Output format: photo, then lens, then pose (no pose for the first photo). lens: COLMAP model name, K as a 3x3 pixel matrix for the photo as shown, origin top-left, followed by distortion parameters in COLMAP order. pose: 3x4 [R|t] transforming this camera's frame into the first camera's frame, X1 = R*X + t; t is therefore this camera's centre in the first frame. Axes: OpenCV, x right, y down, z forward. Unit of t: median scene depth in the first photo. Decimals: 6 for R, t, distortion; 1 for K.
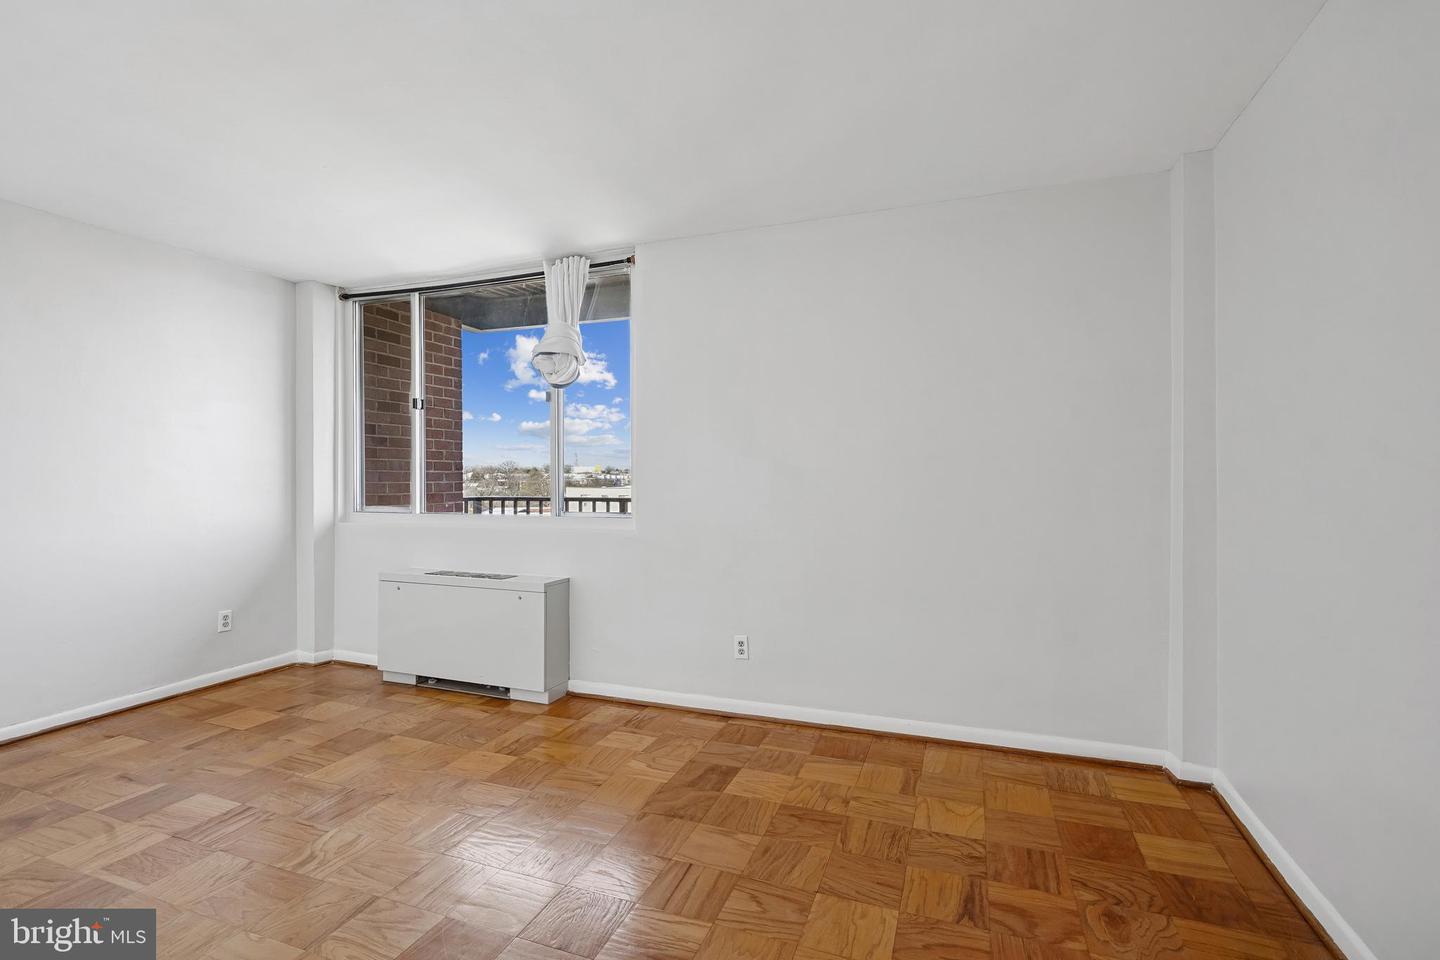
lens RADIAL K [[662.5, 0, 713.7], [0, 662.5, 479.0], [0, 0, 1]] dist [-0.004951, 0.001907]
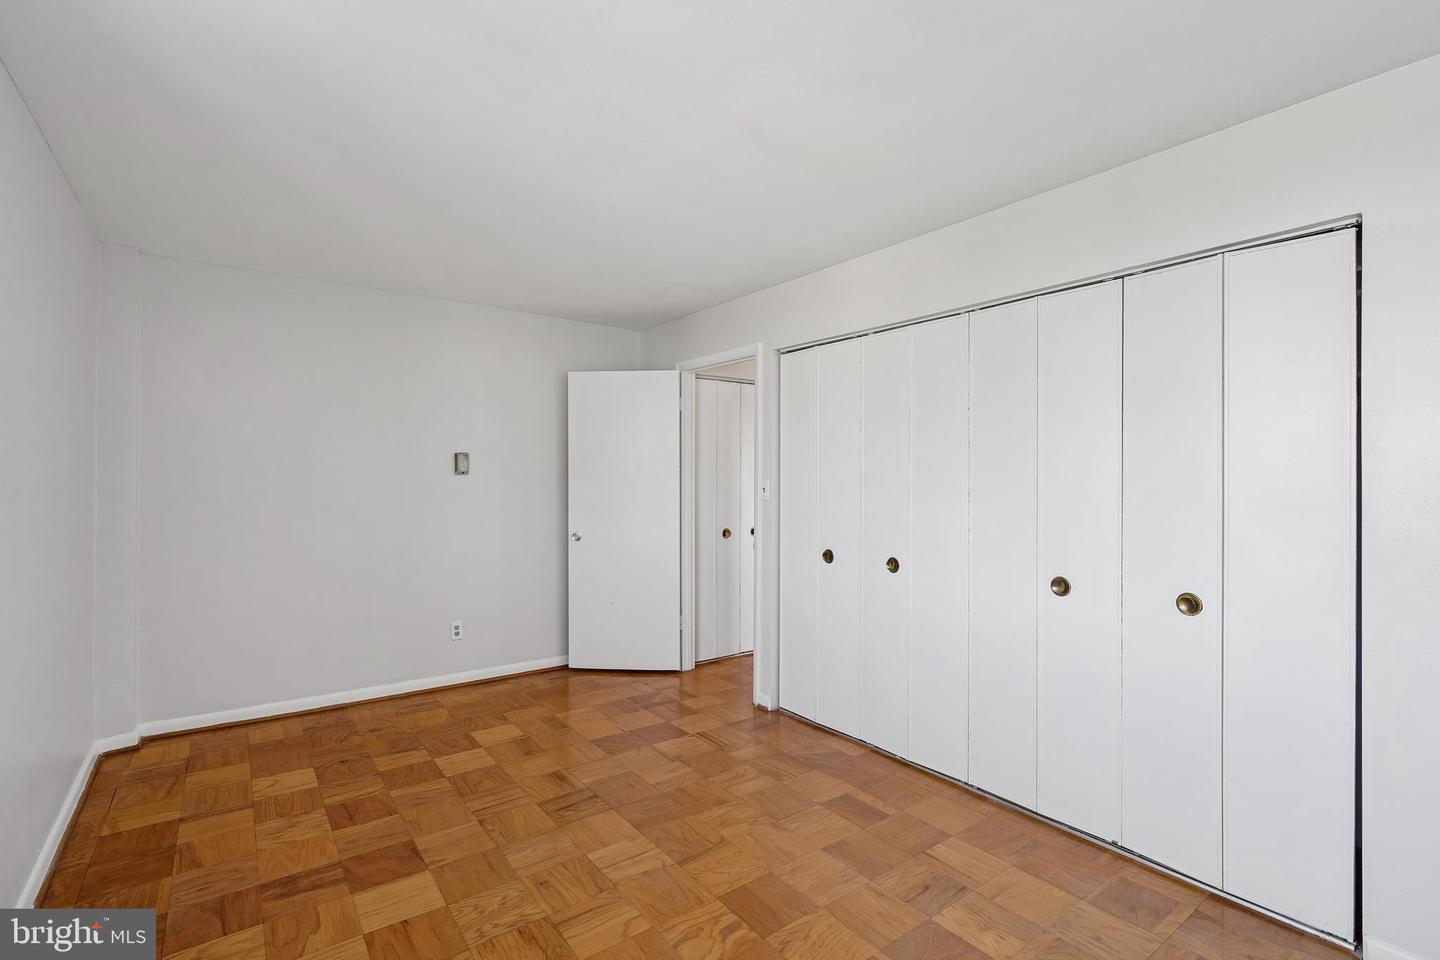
lens RADIAL K [[662.5, 0, 716.8], [0, 662.5, 479.8], [0, 0, 1]] dist [-0.004951, 0.001907]
pose [[-0.841939, -0.001872, 0.539569, -0.900723], [0.002359, 0.999972, 0.007151, -0.055176], [-0.539567, 0.007293, -0.841911, 1.460523]]
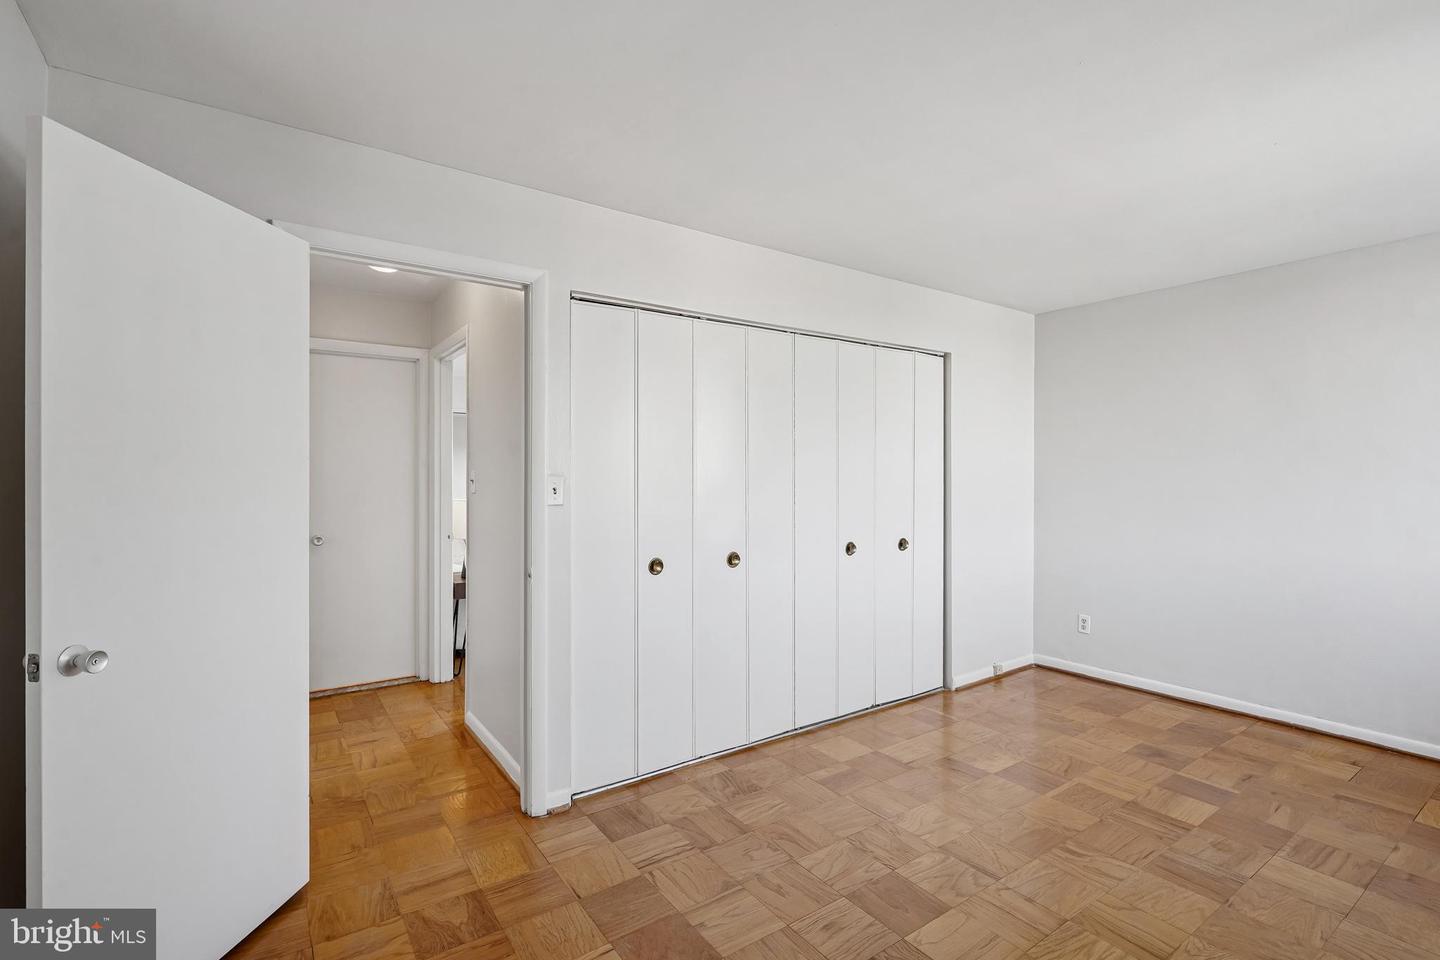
lens RADIAL K [[662.5, 0, 712.1], [0, 662.5, 477.2], [0, 0, 1]] dist [-0.004951, 0.001907]
pose [[-0.568945, 0.003281, -0.822369, 0.521130], [-0.002525, 0.999980, 0.005736, -0.047363], [0.822371, 0.005340, -0.568926, 0.917861]]
